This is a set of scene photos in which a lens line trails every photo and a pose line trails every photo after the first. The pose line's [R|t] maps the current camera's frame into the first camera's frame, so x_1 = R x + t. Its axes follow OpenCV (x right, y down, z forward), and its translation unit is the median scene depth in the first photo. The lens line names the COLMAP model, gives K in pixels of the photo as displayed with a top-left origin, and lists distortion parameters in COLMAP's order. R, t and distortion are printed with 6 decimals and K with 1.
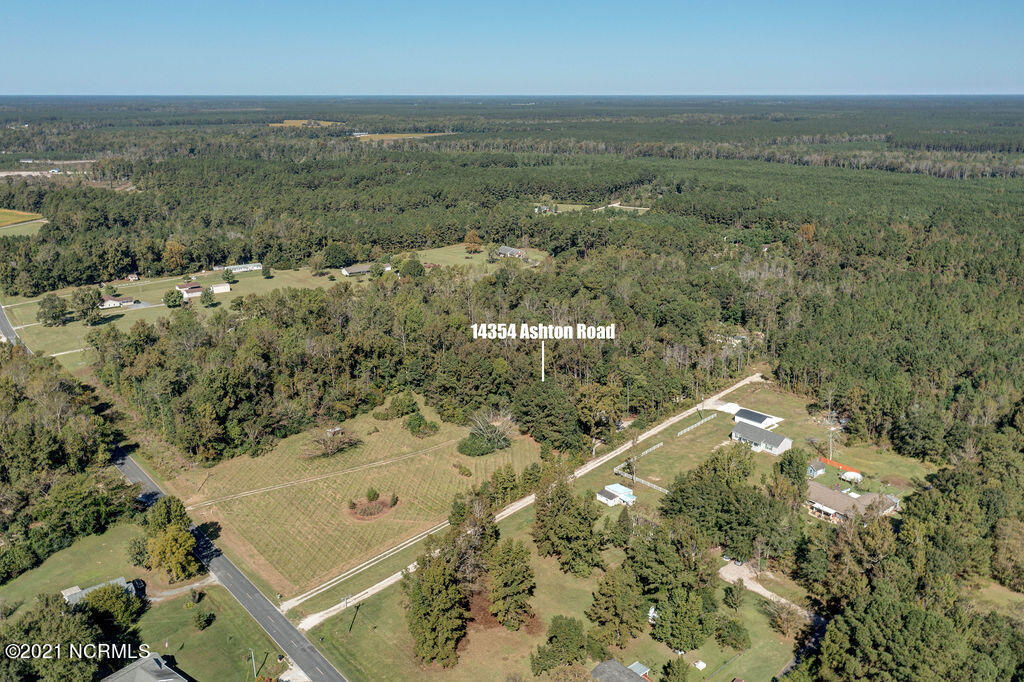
lens RADIAL K [[826.8, 0, 512.0], [0, 826.8, 341.0], [0, 0, 1]] dist [0.001919, 0.007272]
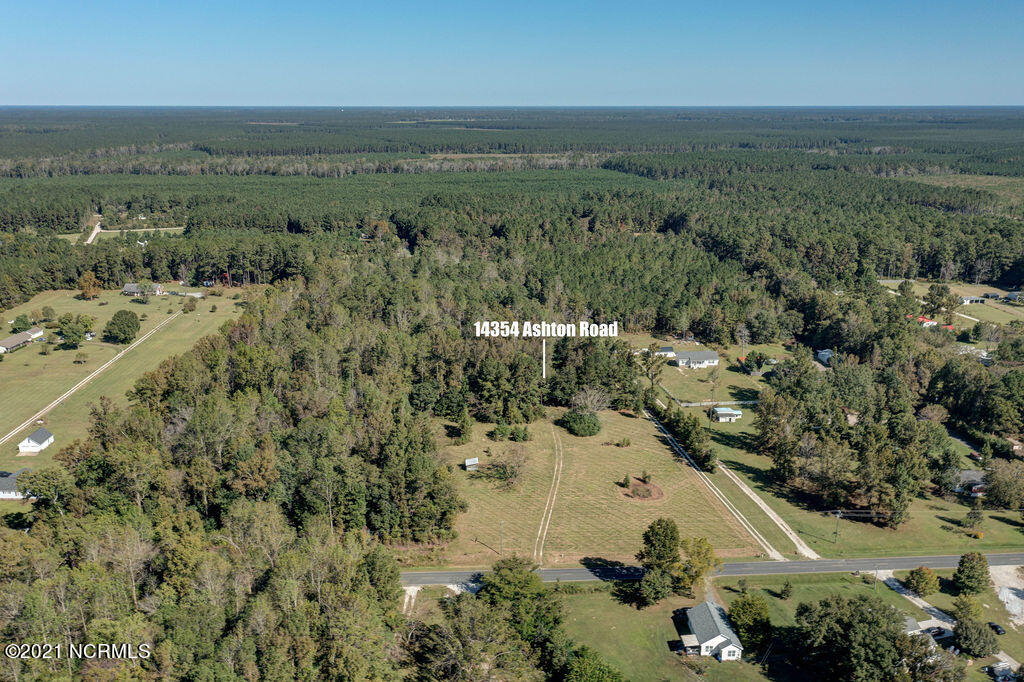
lens RADIAL K [[826.8, 0, 512.0], [0, 826.8, 341.0], [0, 0, 1]] dist [0.001919, 0.007272]
pose [[0.594830, -0.219309, 0.773357, -0.461216], [0.228761, 0.968468, 0.098687, -0.055098], [-0.770614, 0.118212, 0.626243, 0.194572]]
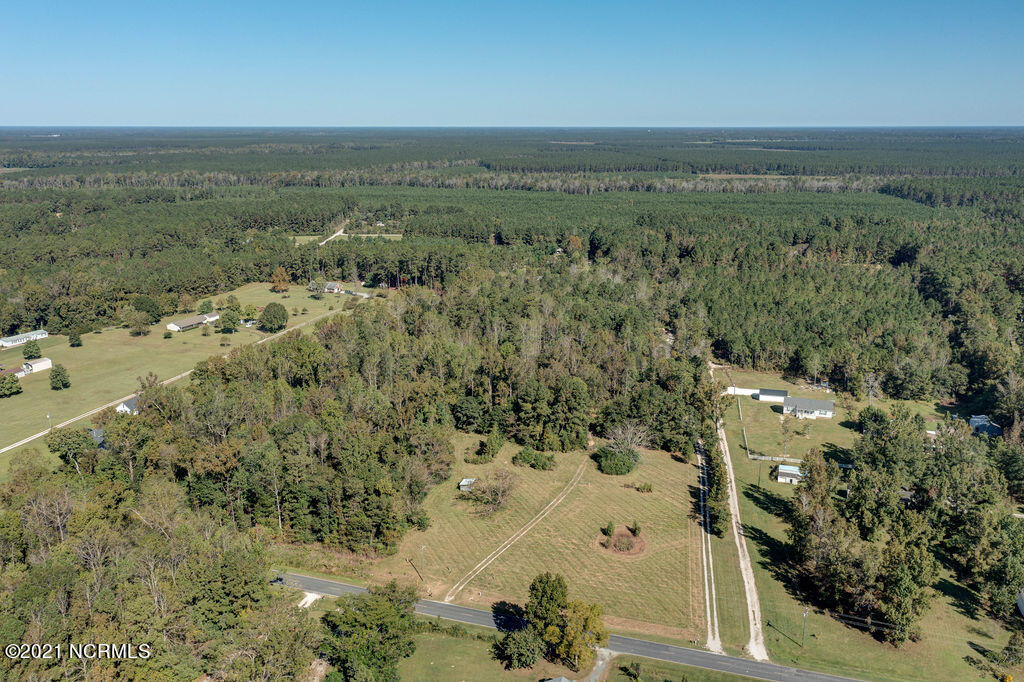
lens RADIAL K [[826.8, 0, 512.0], [0, 826.8, 341.0], [0, 0, 1]] dist [0.001919, 0.007272]
pose [[0.847201, -0.132915, 0.514378, -0.321913], [0.151507, 0.988439, 0.005875, -0.021101], [-0.509212, 0.072955, 0.857543, 0.105680]]
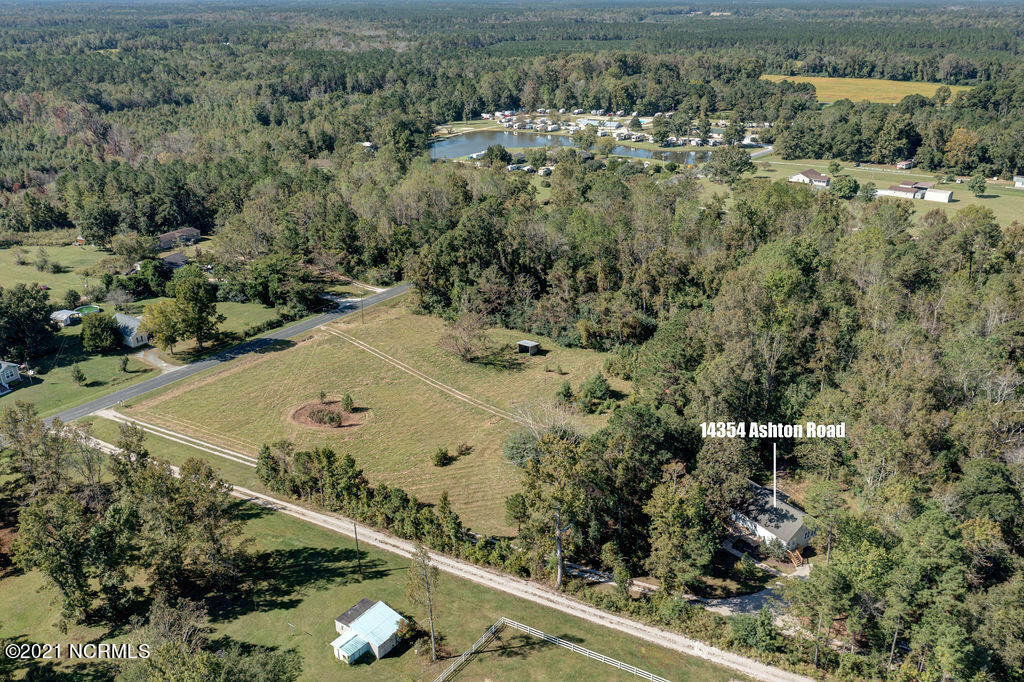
lens RADIAL K [[826.8, 0, 512.0], [0, 826.8, 341.0], [0, 0, 1]] dist [0.001919, 0.007272]
pose [[0.239724, 0.378366, -0.894076, 0.226450], [-0.281256, 0.908503, 0.309059, -0.060222], [0.929208, 0.177375, 0.324208, 0.396542]]
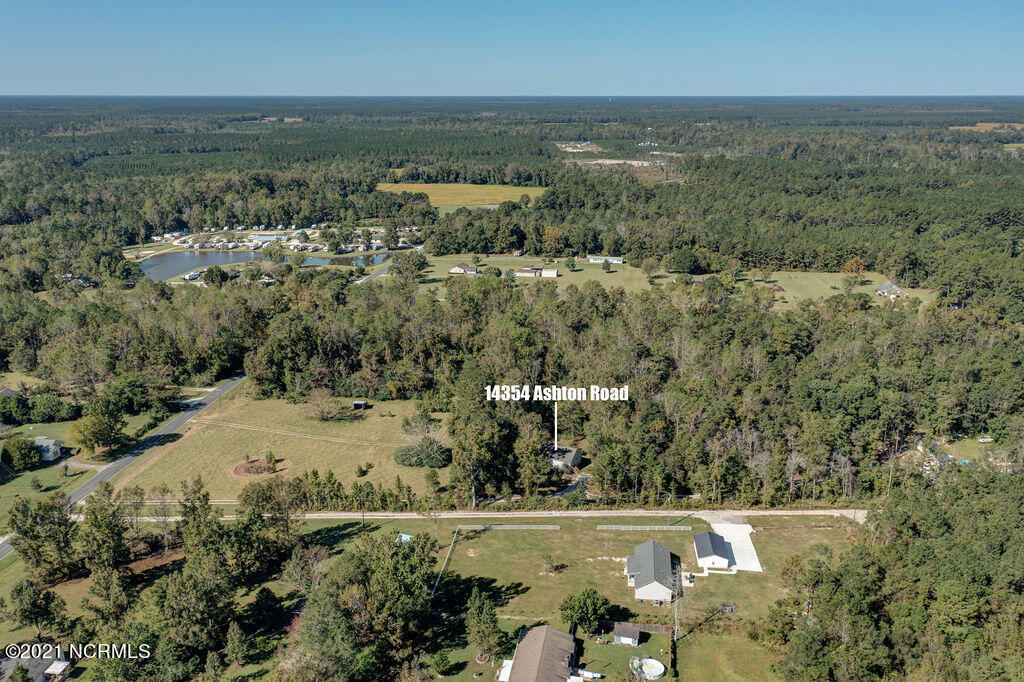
lens RADIAL K [[819.1, 0, 504.3], [0, 819.1, 339.8], [0, 0, 1]] dist [0.028854, 0.002702]
pose [[0.669334, 0.214782, -0.711239, 0.341545], [-0.216060, 0.972199, 0.090258, -0.056357], [0.710852, 0.093257, 0.697131, 0.203490]]
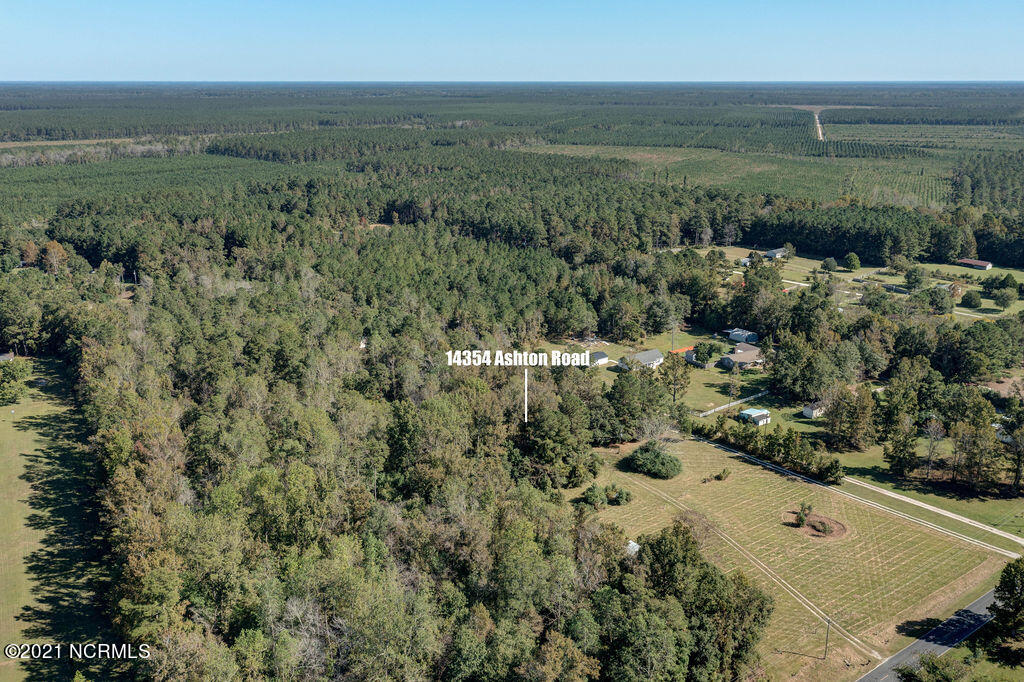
lens RADIAL K [[844.3, 0, 512.0], [0, 844.3, 341.0], [0, 0, 1]] dist [-0.004339, 0.001171]
pose [[0.064064, -0.293308, 0.953869, -0.455621], [0.283719, 0.921743, 0.264374, -0.147320], [-0.956765, 0.253694, 0.142268, 0.501770]]
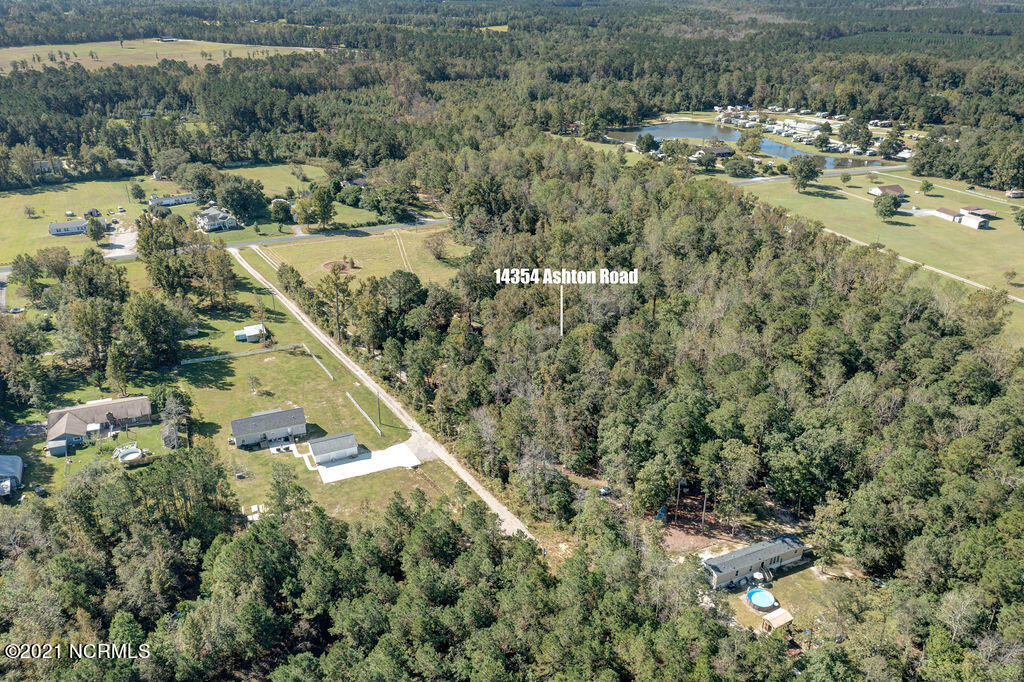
lens RADIAL K [[803.1, 0, 512.0], [0, 803.1, 341.0], [0, 0, 1]] dist [0.016402, 0.003388]
pose [[-0.260458, 0.411919, -0.873204, 0.439674], [-0.290609, 0.829029, 0.477763, -0.189582], [0.920711, 0.378198, -0.096220, 0.636588]]
